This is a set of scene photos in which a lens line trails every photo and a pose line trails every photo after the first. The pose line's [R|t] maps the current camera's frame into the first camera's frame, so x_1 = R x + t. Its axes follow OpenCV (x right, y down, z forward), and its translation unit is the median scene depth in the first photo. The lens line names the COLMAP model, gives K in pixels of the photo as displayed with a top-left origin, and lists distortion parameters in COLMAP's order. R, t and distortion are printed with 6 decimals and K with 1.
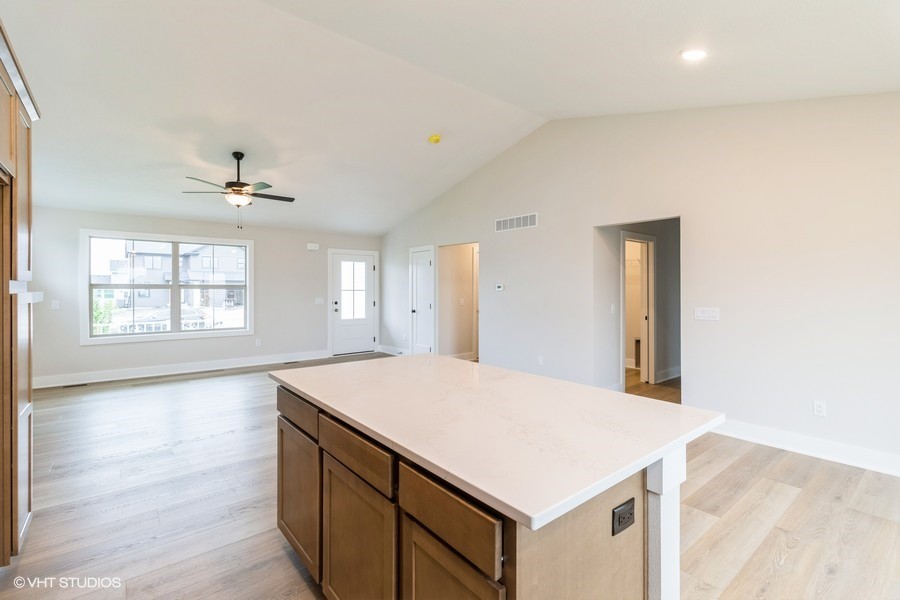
lens RADIAL K [[419.9, 0, 451.4], [0, 419.9, 290.7], [0, 0, 1]] dist [0.001018, 0.000036]
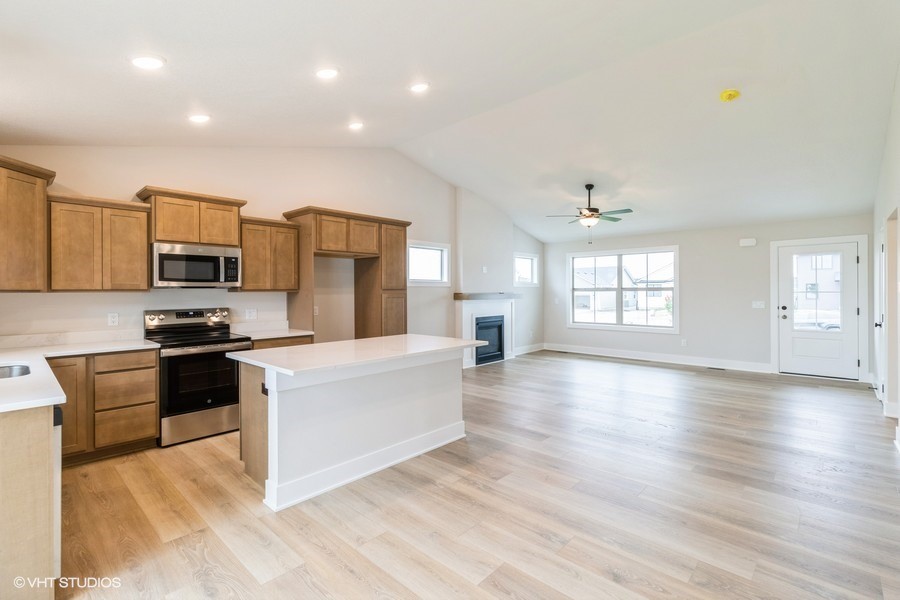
lens RADIAL K [[419.9, 0, 451.4], [0, 419.9, 290.7], [0, 0, 1]] dist [0.001018, 0.000036]
pose [[0.129258, -0.003424, -0.991605, 0.544060], [0.000167, 0.999994, -0.003431, -0.001468], [0.991611, 0.000278, 0.129258, 0.328261]]
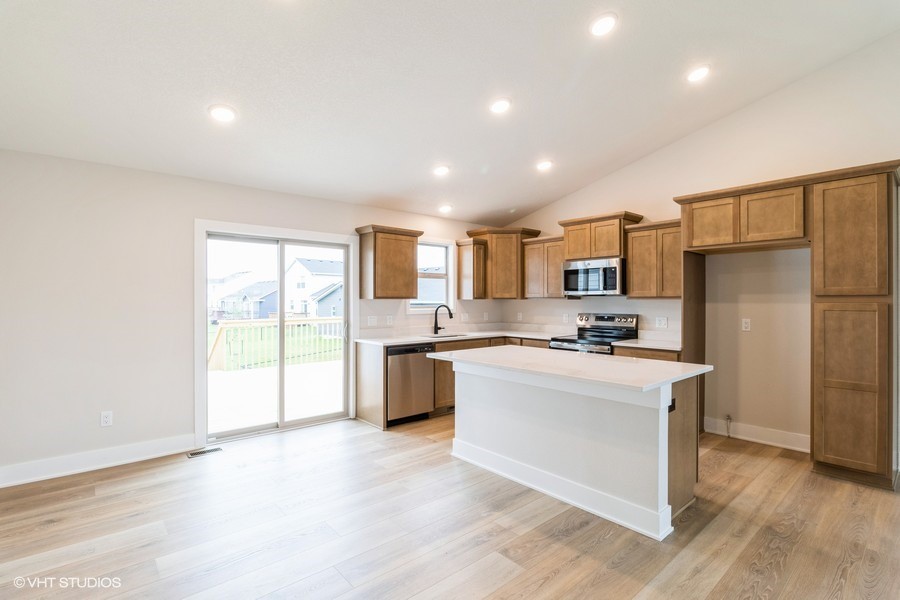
lens RADIAL K [[426.0, 0, 450.0], [0, 426.0, 300.0], [0, 0, 1]] dist [-0.002071, -0.000406]
pose [[-0.999791, -0.001804, -0.020379, 0.146519], [-0.001904, 0.999986, 0.004848, -0.003610], [0.020370, 0.004886, -0.999781, 0.777853]]
